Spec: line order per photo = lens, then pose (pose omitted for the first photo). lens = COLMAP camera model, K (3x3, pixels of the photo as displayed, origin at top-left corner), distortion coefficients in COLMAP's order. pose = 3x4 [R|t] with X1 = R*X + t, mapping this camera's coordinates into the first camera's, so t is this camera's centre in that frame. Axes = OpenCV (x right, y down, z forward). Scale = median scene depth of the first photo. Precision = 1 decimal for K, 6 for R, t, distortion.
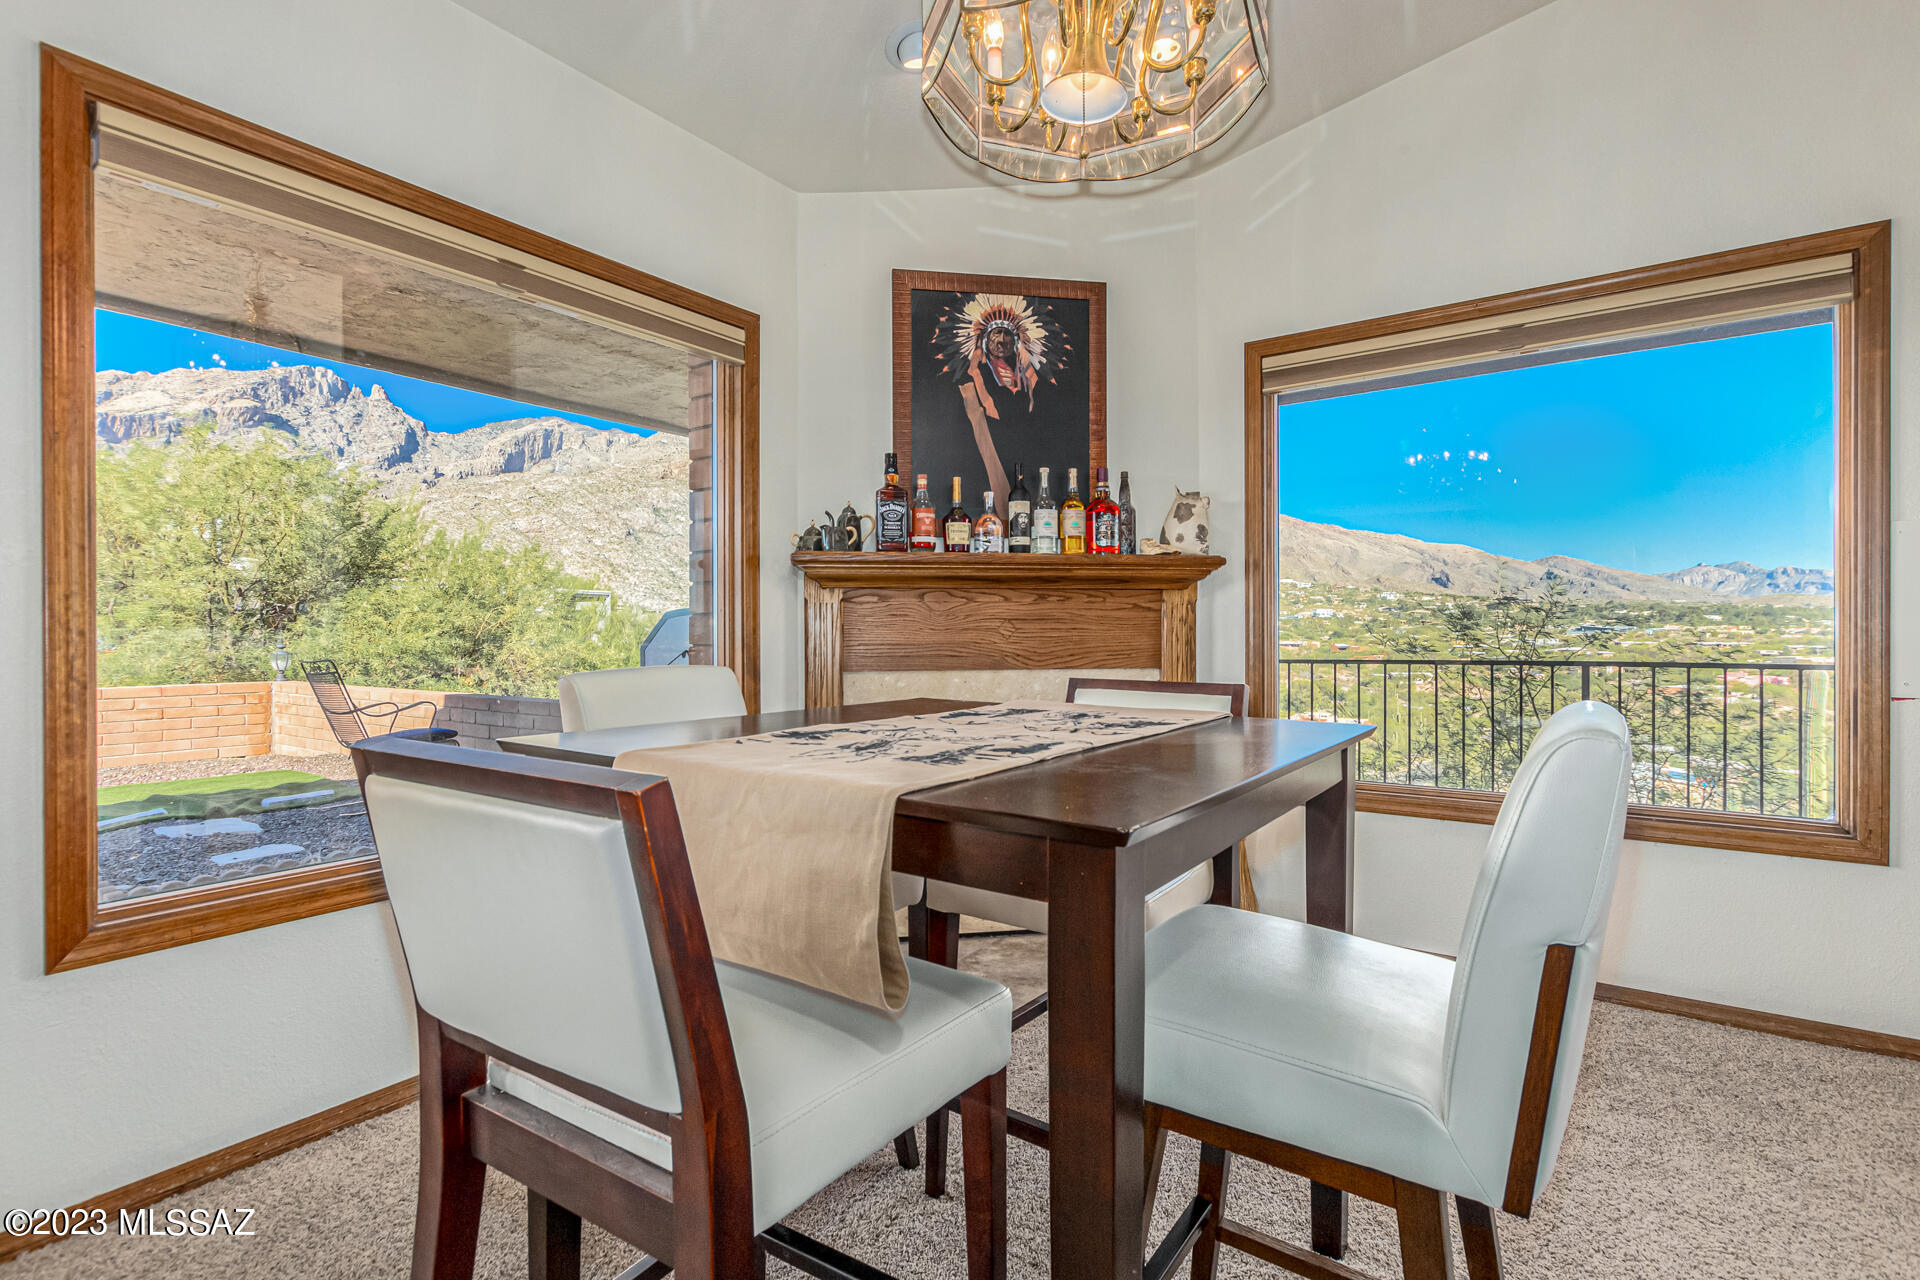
lens RADIAL K [[887.2, 0, 960.0], [0, 887.2, 640.0], [0, 0, 1]] dist [0.001753, 0.000034]
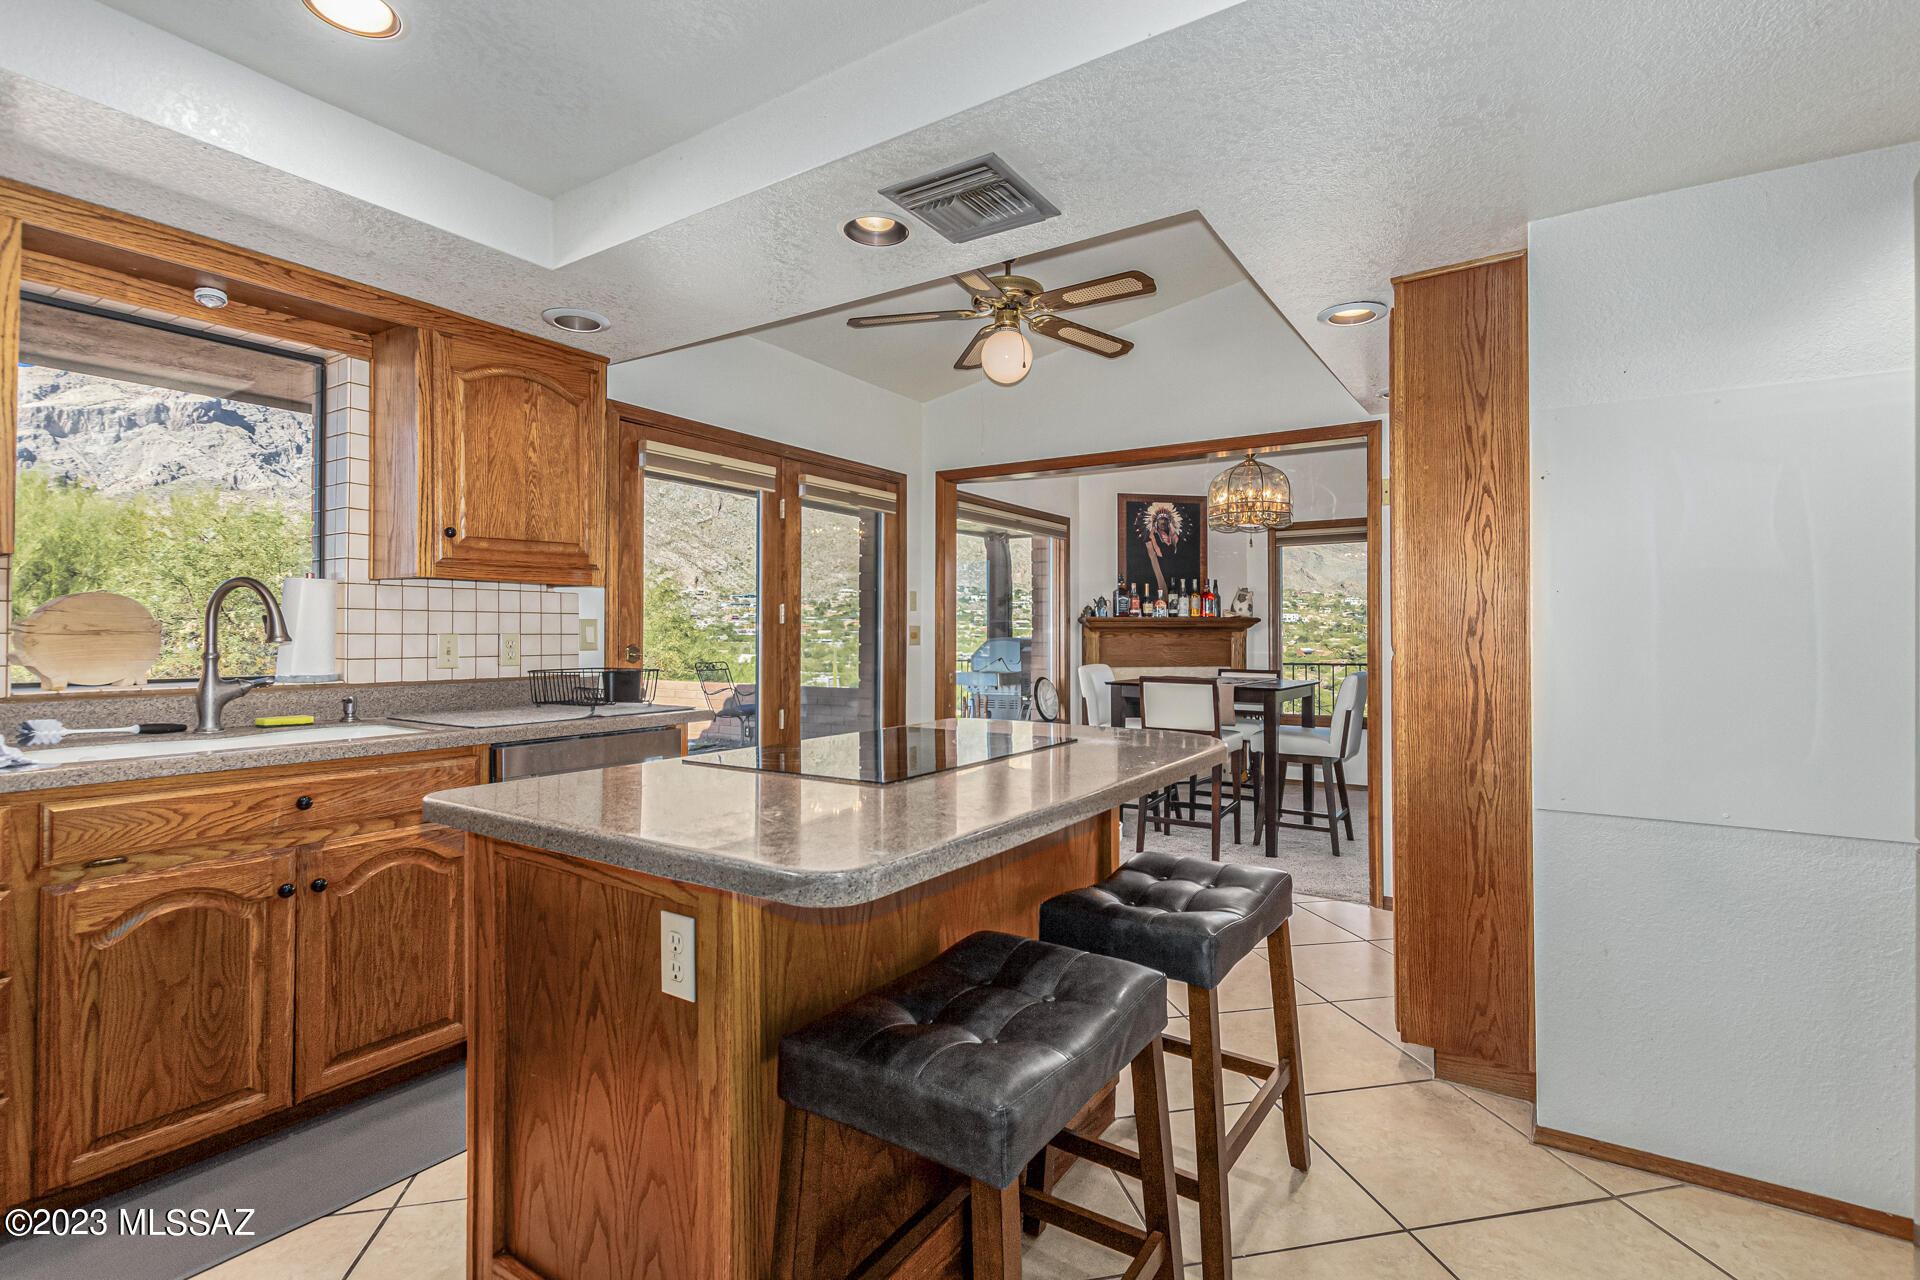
lens RADIAL K [[887.2, 0, 960.0], [0, 887.2, 640.0], [0, 0, 1]] dist [0.001753, 0.000034]
pose [[0.999247, 0.002495, 0.038715, -0.567142], [-0.002412, 0.999995, -0.002195, -0.029176], [-0.038721, 0.002100, 0.999248, -1.269451]]
